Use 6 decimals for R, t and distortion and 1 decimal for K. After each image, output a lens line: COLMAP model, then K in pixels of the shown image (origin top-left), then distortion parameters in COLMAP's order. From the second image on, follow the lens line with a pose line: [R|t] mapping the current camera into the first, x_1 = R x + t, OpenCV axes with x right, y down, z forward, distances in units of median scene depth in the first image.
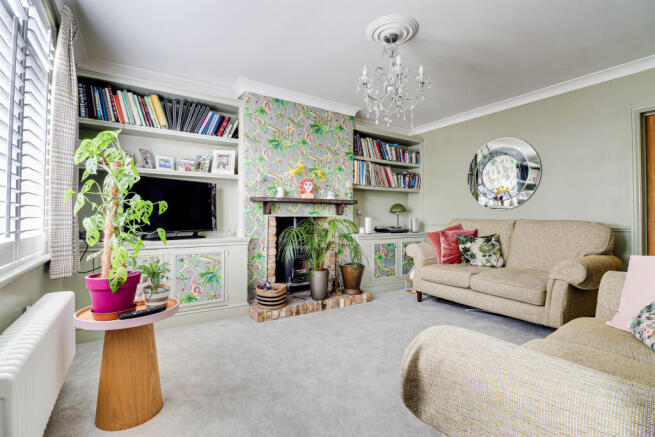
lens RADIAL K [[313.0, 0, 321.5], [0, 313.0, 215.0], [0, 0, 1]] dist [-0.002247, -0.011278]
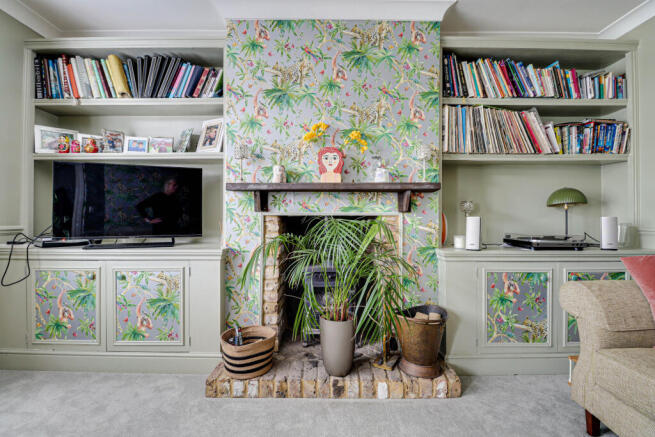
lens RADIAL K [[313.0, 0, 321.5], [0, 313.0, 215.0], [0, 0, 1]] dist [-0.002247, -0.011278]
pose [[0.843862, -0.001921, -0.536556, 0.224160], [0.005776, 0.999968, 0.005505, 0.001138], [0.536529, -0.007745, 0.843847, 0.480500]]
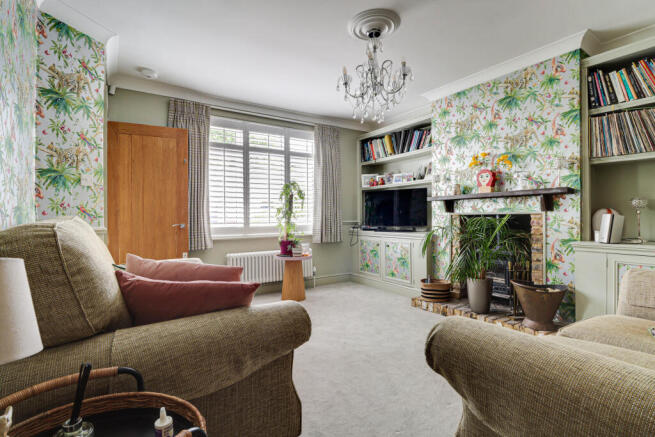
lens RADIAL K [[313.0, 0, 321.5], [0, 313.0, 215.0], [0, 0, 1]] dist [-0.002247, -0.011278]
pose [[-0.001069, -0.006456, -0.999979, 0.740639], [0.021410, 0.999750, -0.006478, 0.003049], [0.999770, -0.021416, -0.000930, 0.515375]]
